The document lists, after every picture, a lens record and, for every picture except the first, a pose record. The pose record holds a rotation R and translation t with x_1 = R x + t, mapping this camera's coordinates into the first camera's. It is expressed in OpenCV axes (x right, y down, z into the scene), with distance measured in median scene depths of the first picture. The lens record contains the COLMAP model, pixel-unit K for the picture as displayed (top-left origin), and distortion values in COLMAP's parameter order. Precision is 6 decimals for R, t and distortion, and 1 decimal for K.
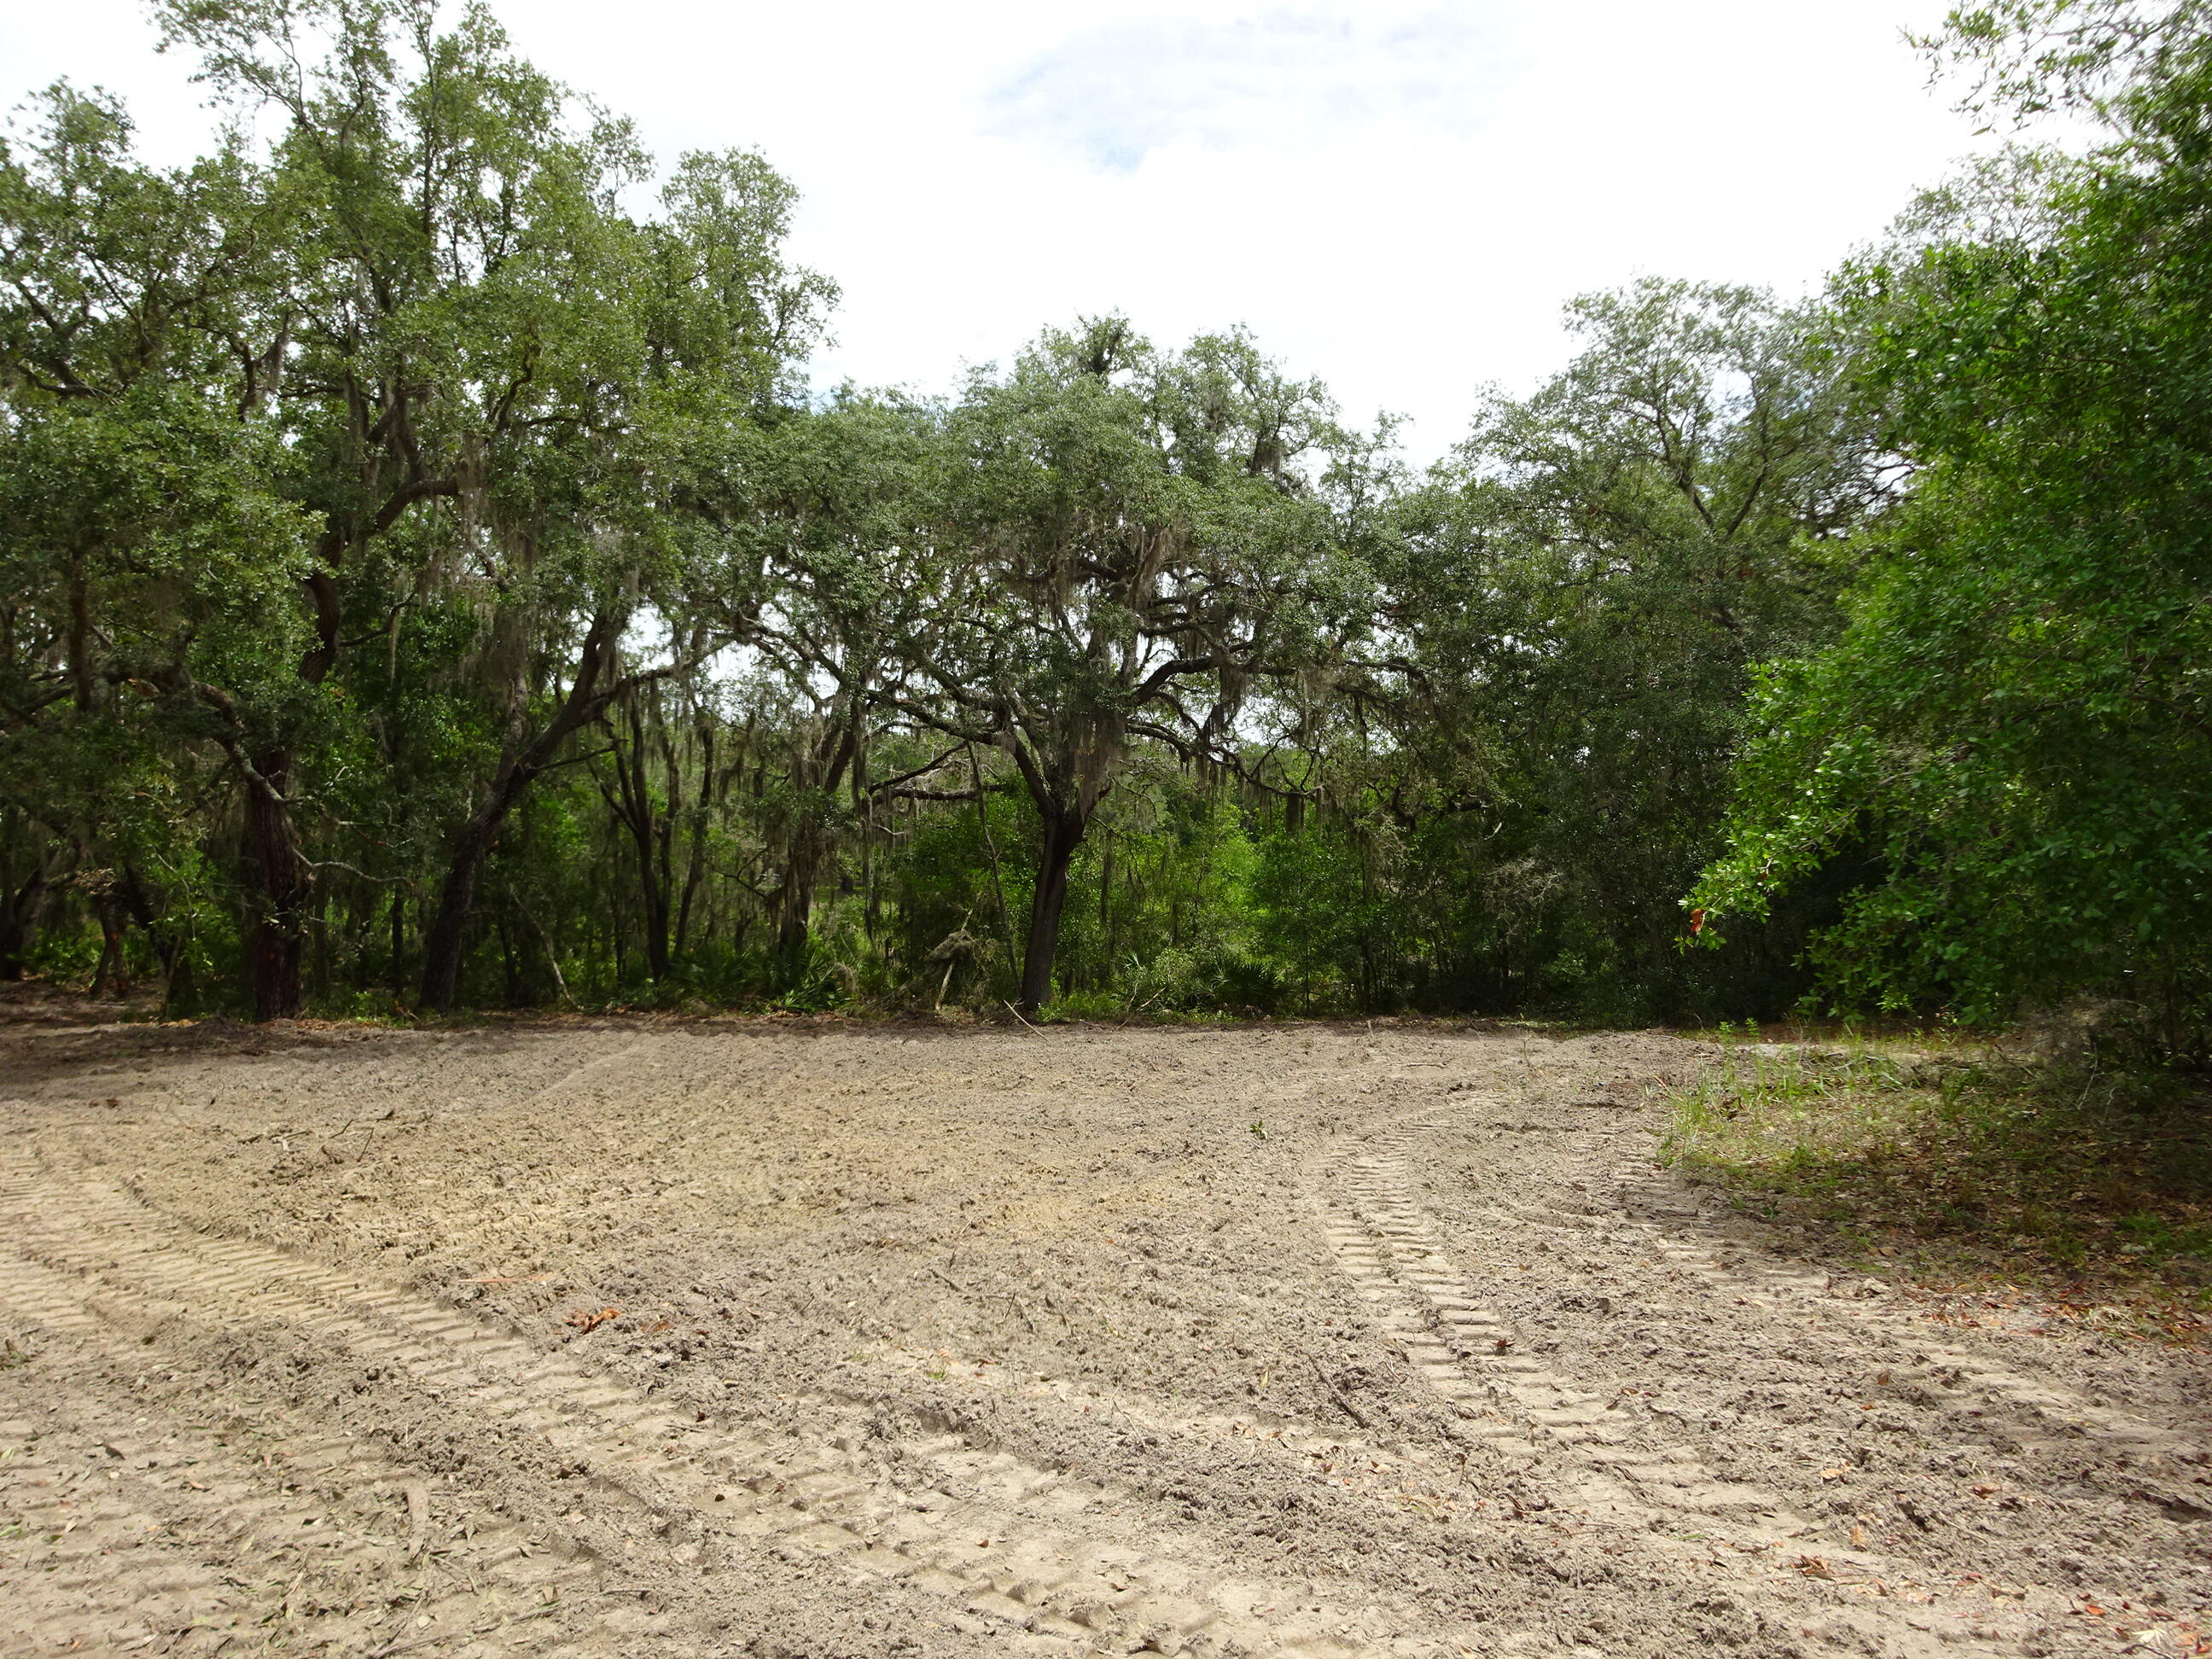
lens RADIAL K [[1639.1, 0, 1095.6], [0, 1639.1, 827.8], [0, 0, 1]] dist [-0.000537, -0.008762]
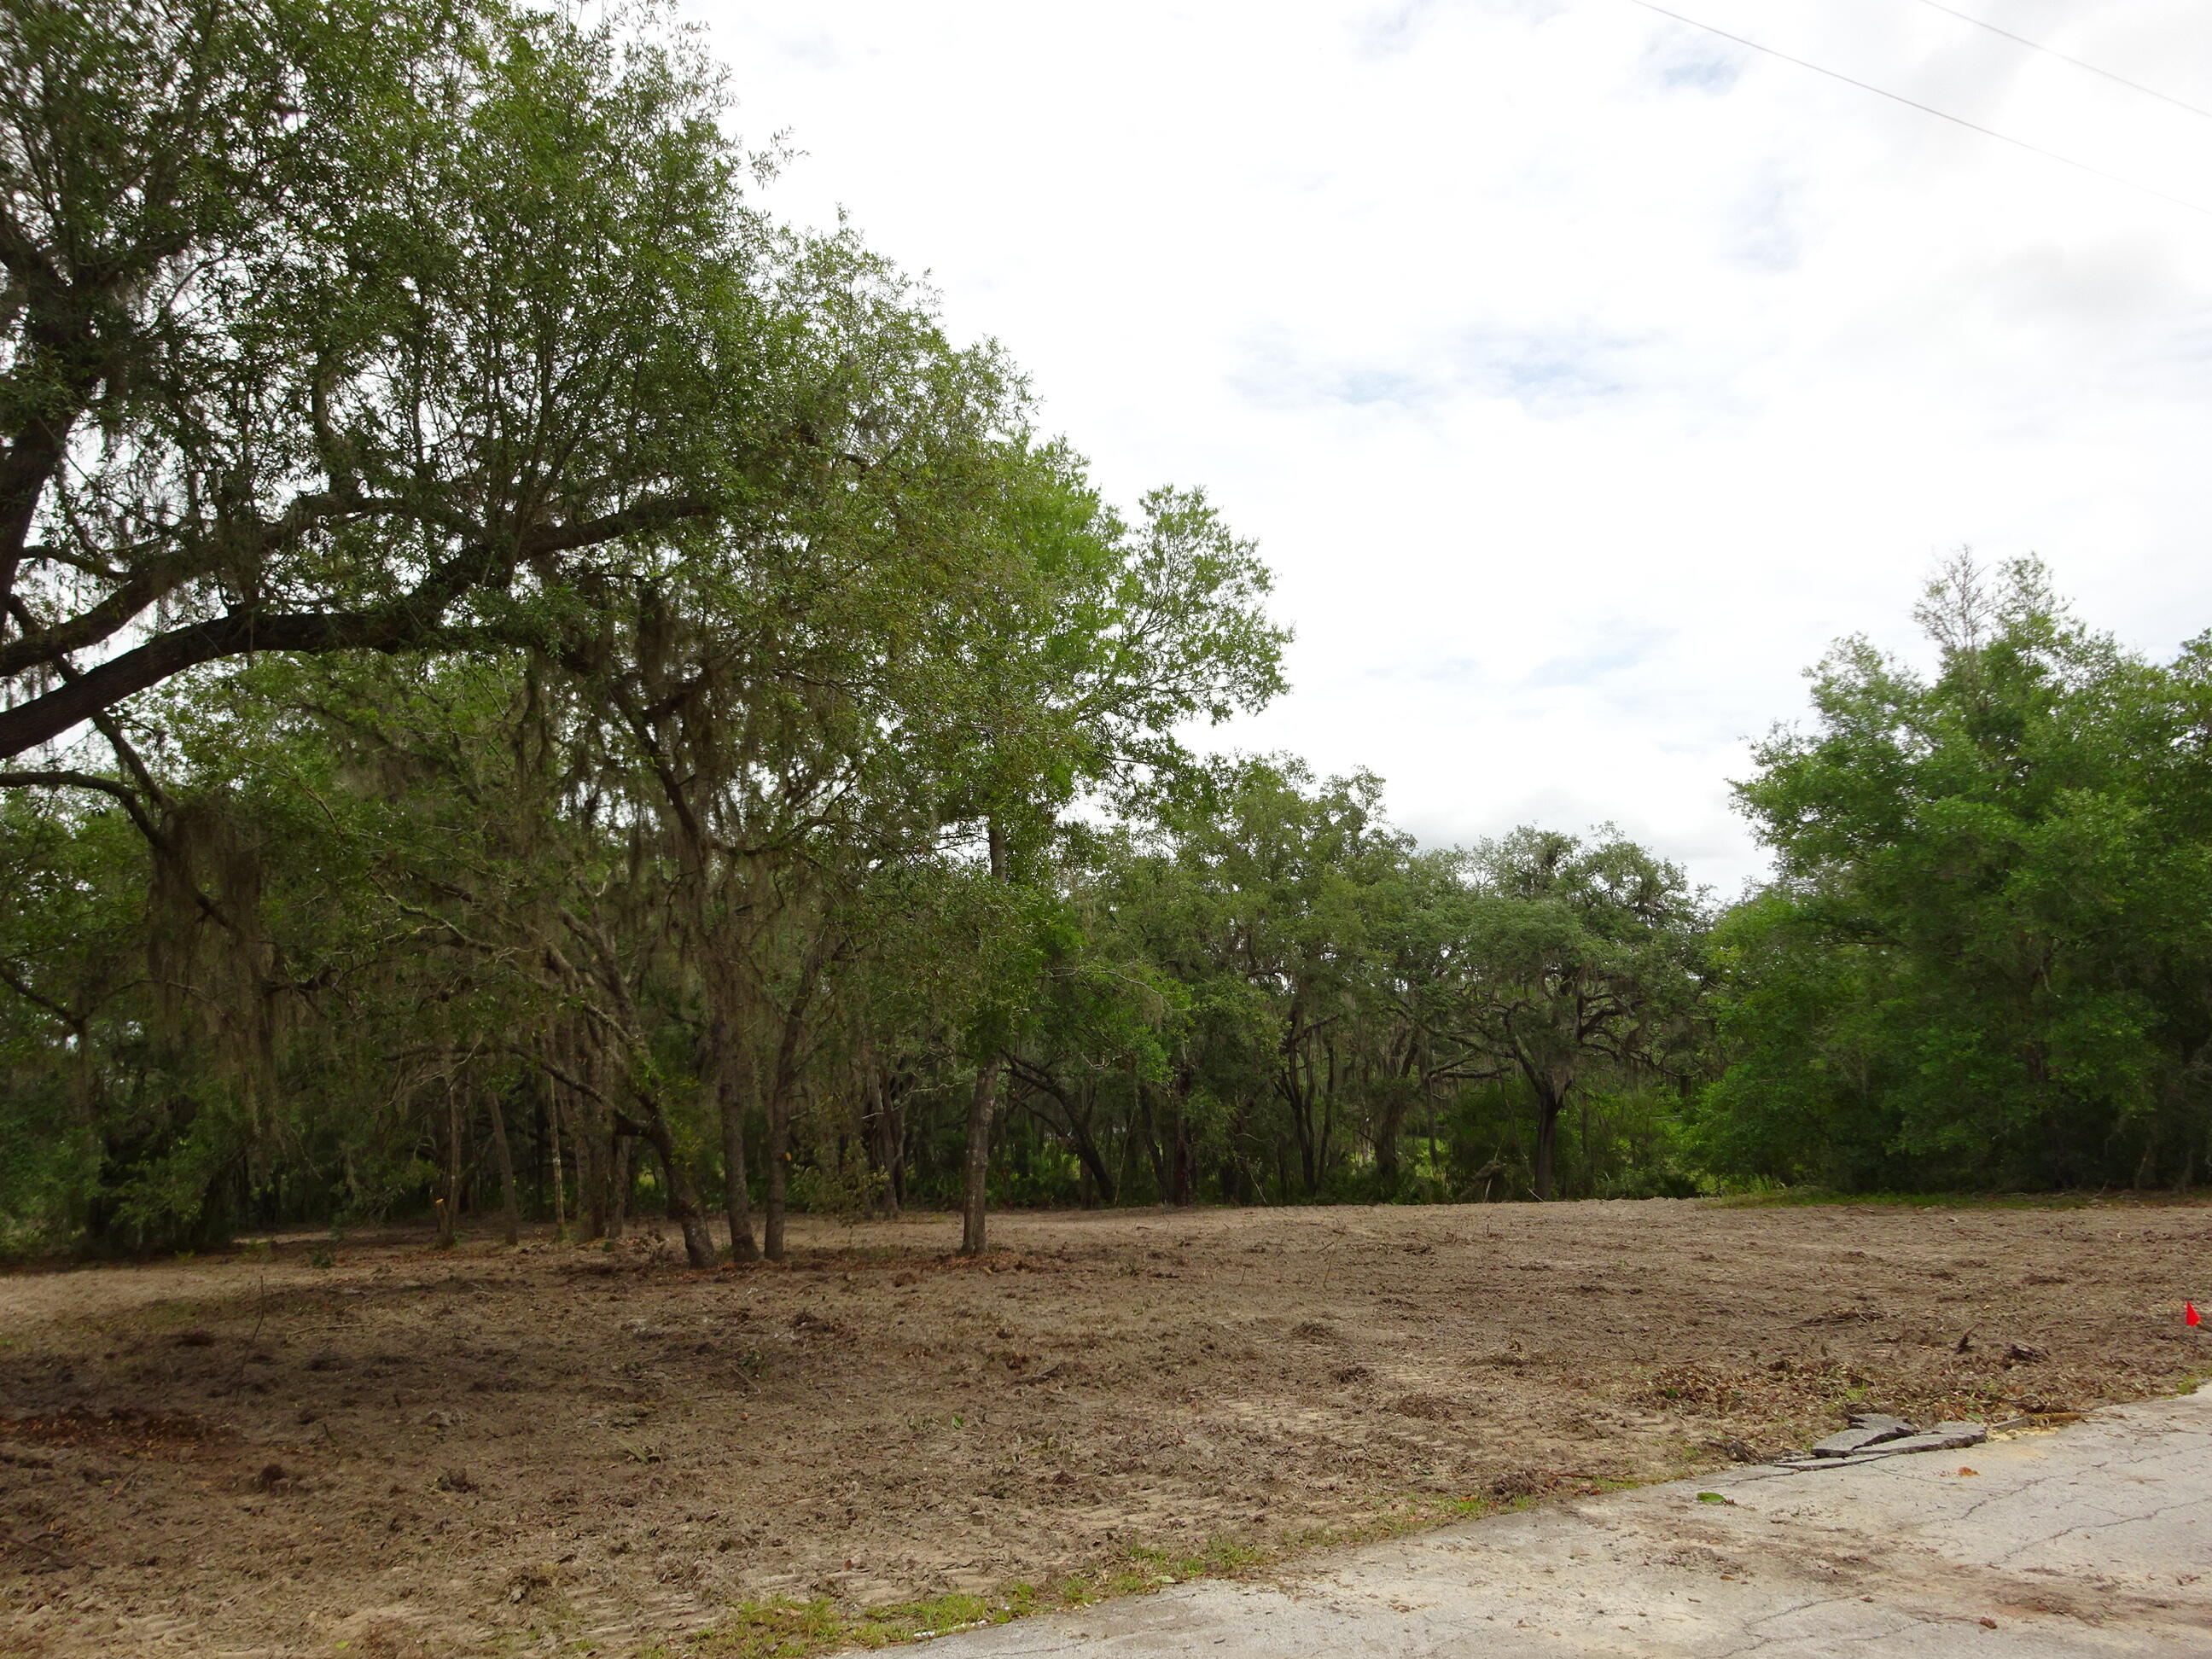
lens RADIAL K [[1631.6, 0, 1102.4], [0, 1631.6, 822.2], [0, 0, 1]] dist [0.001311, -0.008397]
pose [[0.956891, -0.080985, -0.278928, 0.027366], [0.039468, 0.987689, -0.151372, -0.039951], [0.287753, 0.133838, 0.948307, -0.727645]]
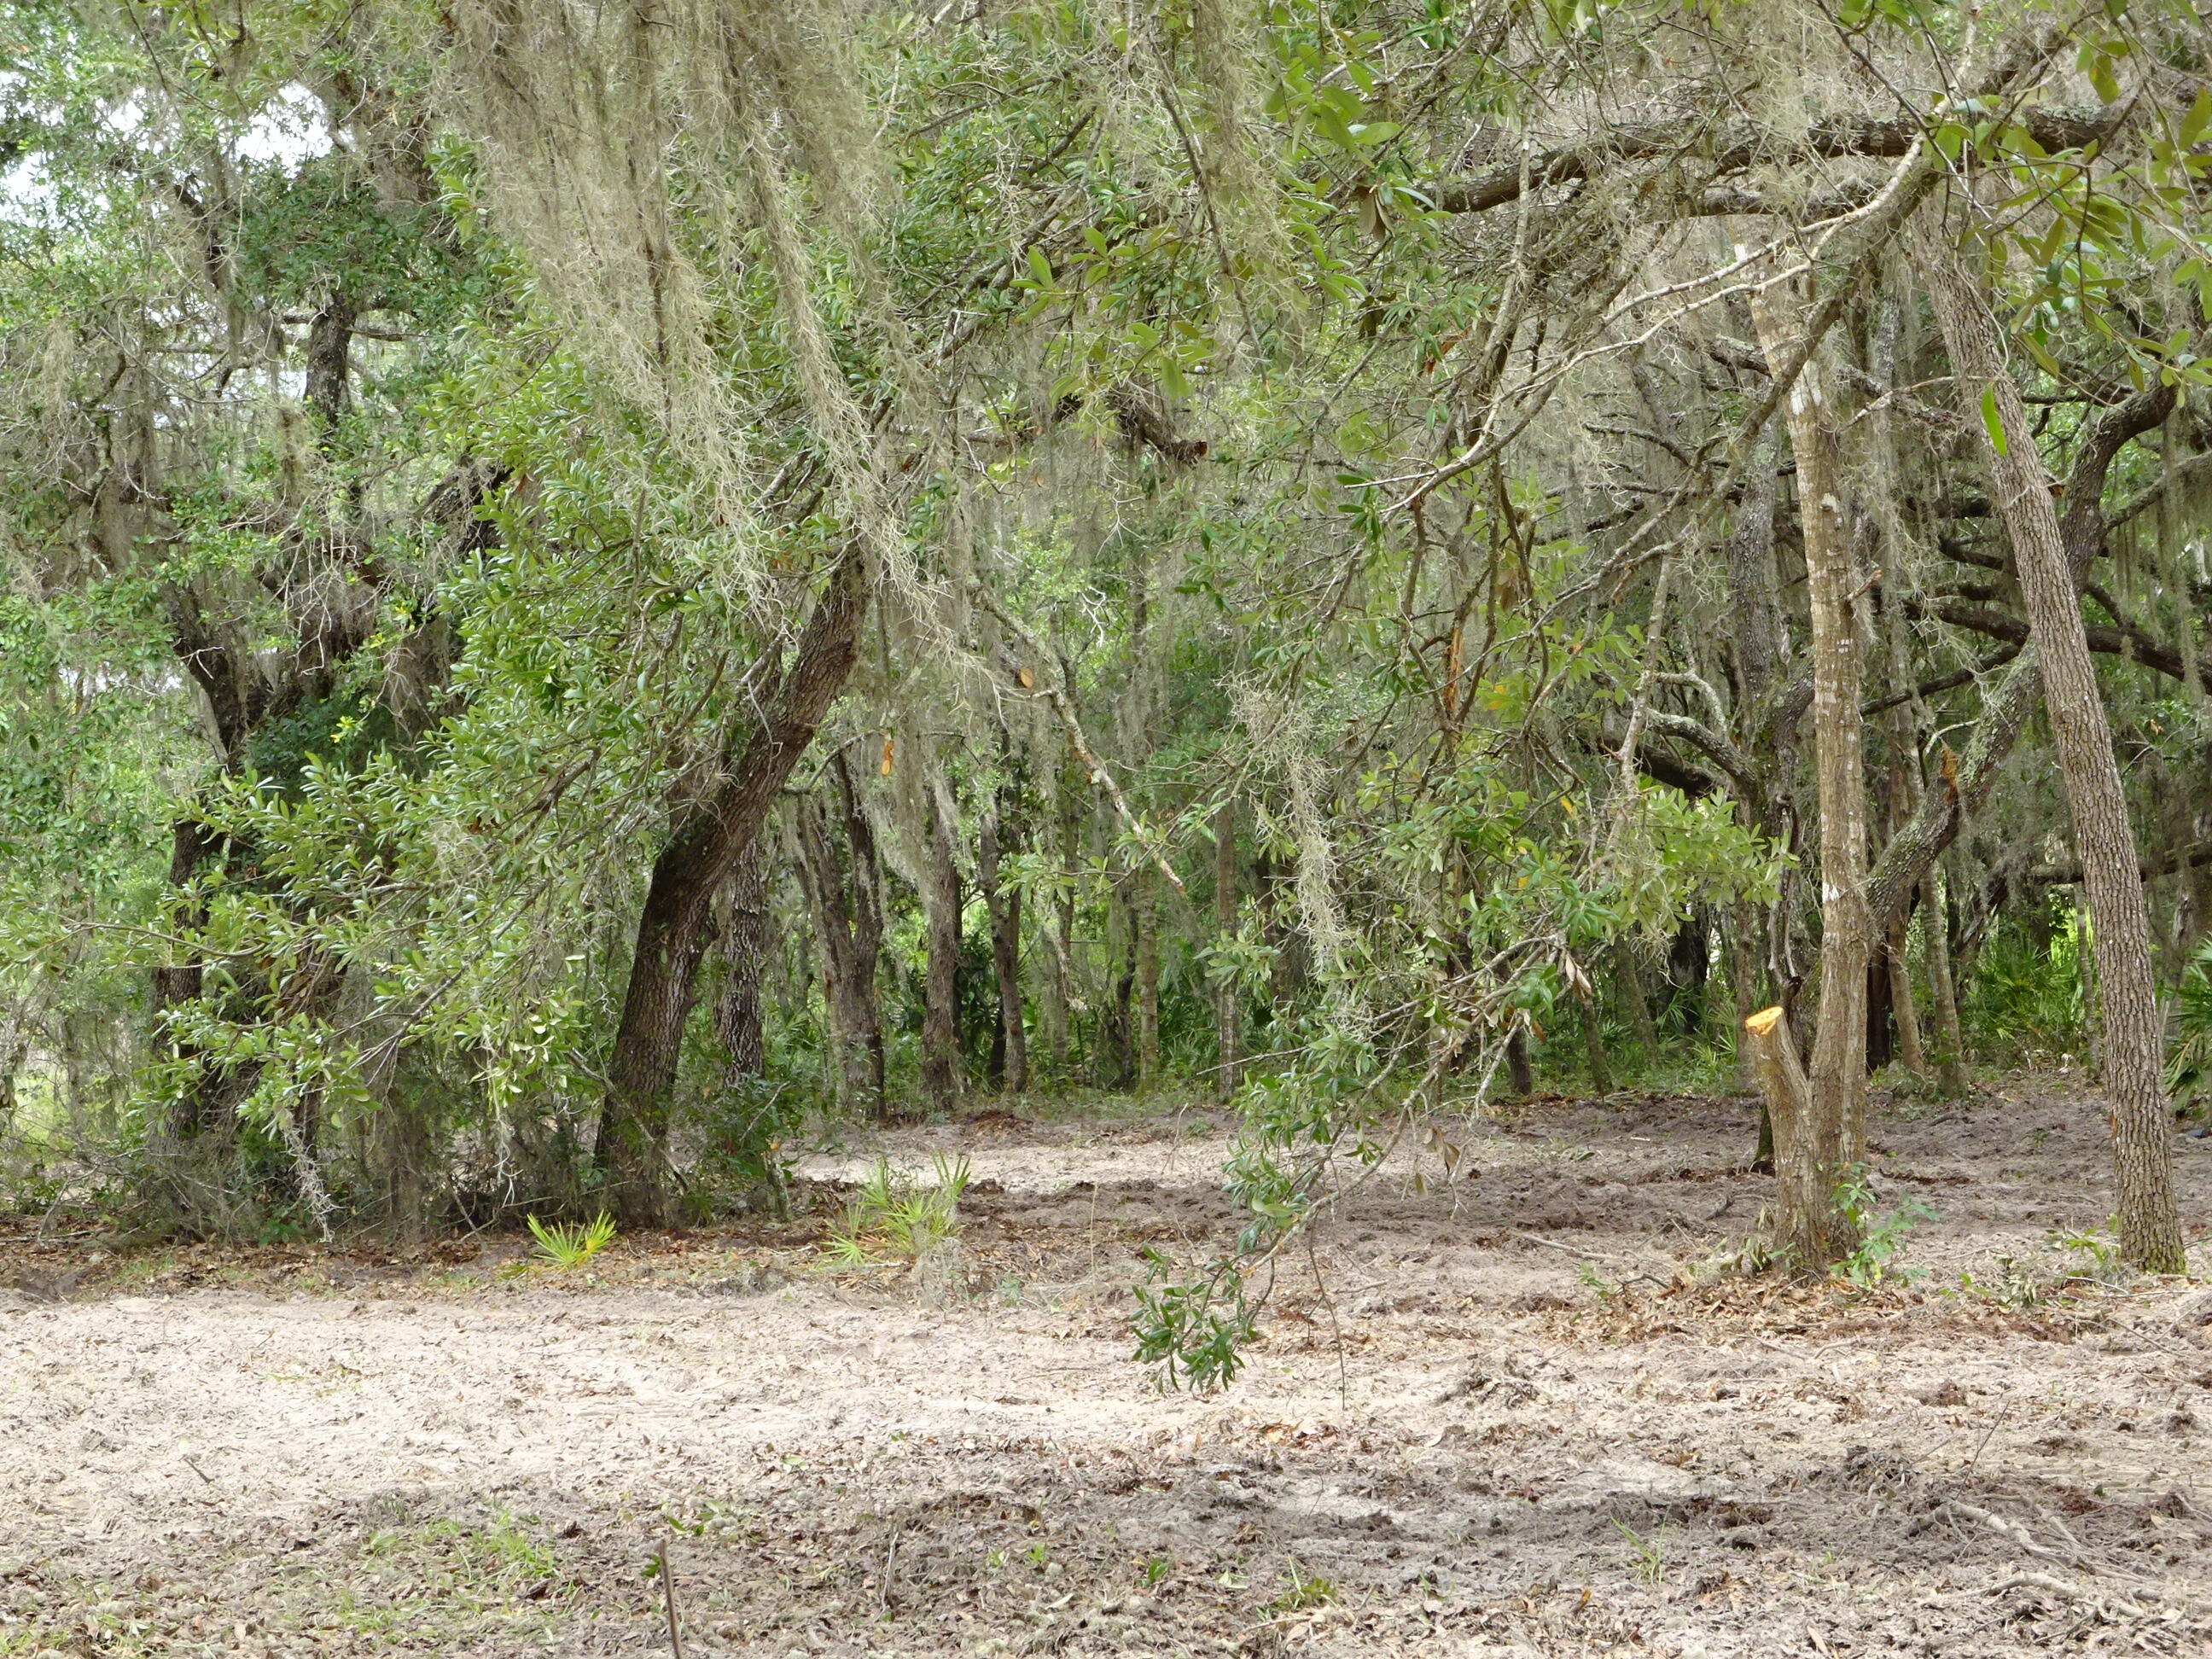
lens RADIAL K [[8885.7, 0, 1106.0], [0, 8885.7, 829.5], [0, 0, 1]] dist [0.171955, 2.248035]
pose [[0.735503, 0.001584, -0.677519, -0.027762], [0.030226, 0.998925, 0.035149, -0.036769], [0.676847, -0.046331, 0.734665, -0.659542]]
